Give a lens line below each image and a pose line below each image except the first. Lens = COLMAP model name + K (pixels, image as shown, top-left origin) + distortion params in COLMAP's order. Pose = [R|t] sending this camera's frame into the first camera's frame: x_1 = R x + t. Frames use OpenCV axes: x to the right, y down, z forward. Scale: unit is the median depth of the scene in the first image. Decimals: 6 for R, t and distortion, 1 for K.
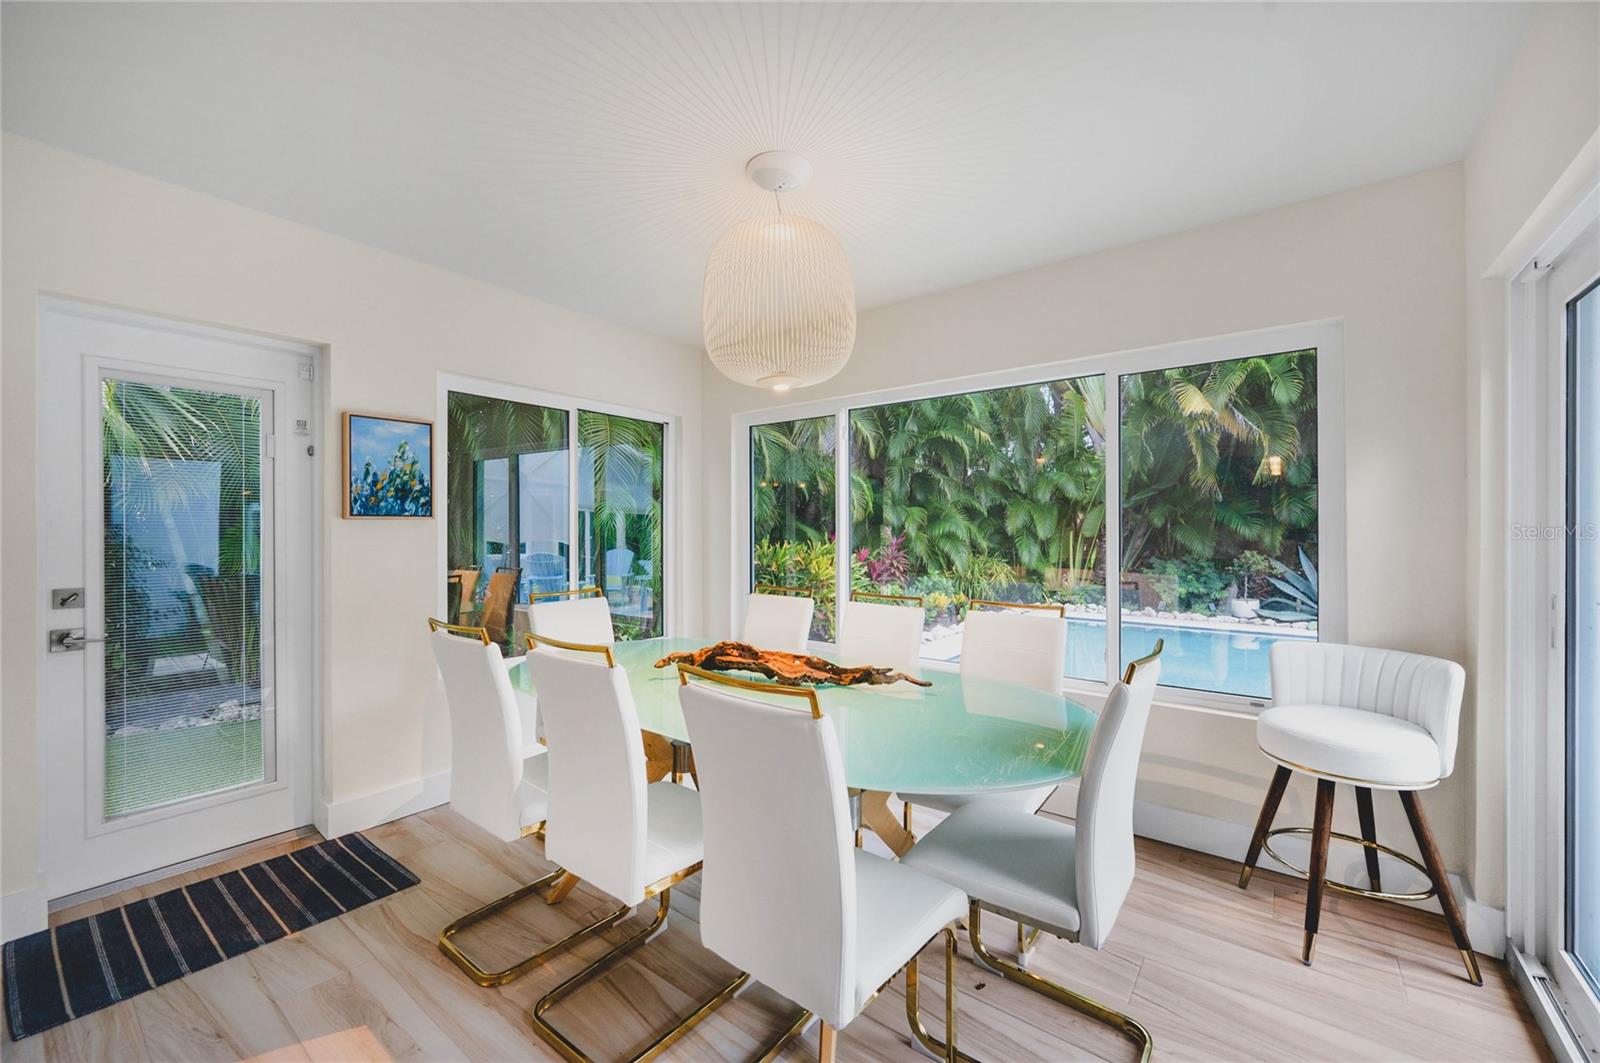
lens RADIAL K [[646.6, 0, 804.8], [0, 646.6, 535.2], [0, 0, 1]] dist [0.000170, -0.000027]
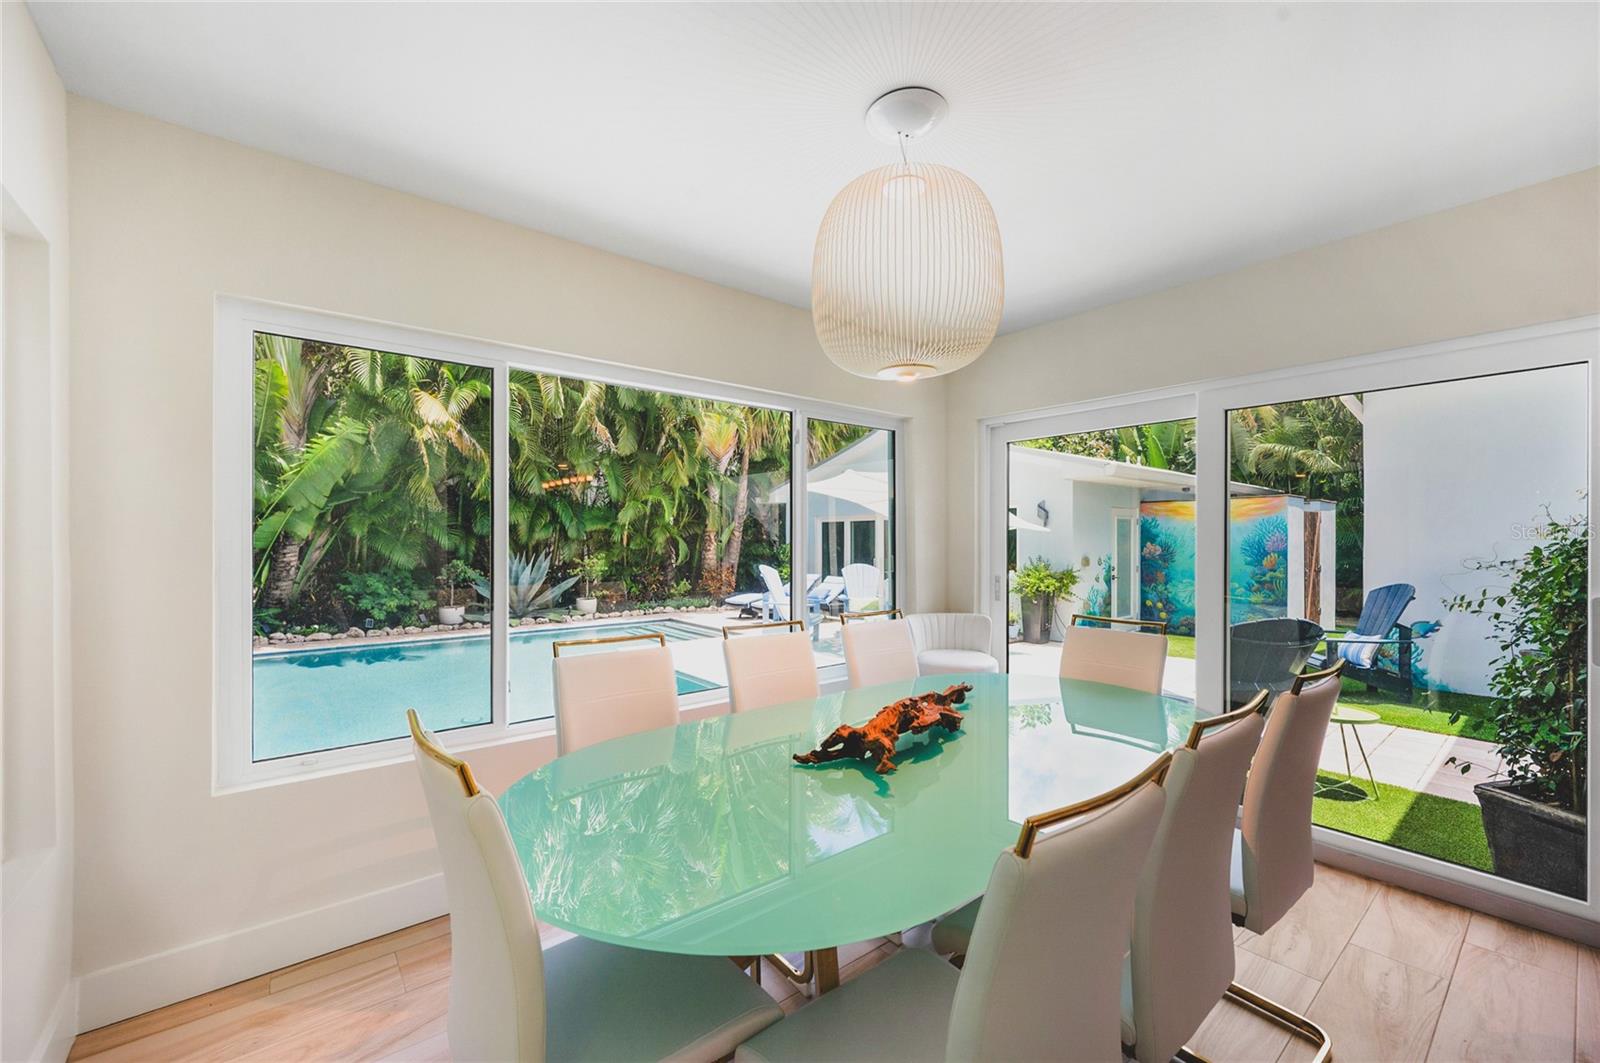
lens RADIAL K [[630.0, 0, 805.5], [0, 630.0, 537.7], [0, 0, 1]] dist [-0.001253, -0.000003]
pose [[0.241306, 0.004607, 0.970438, -0.181051], [0.005308, 0.999968, -0.006067, -0.004399], [-0.970434, 0.006615, 0.241274, 0.196862]]
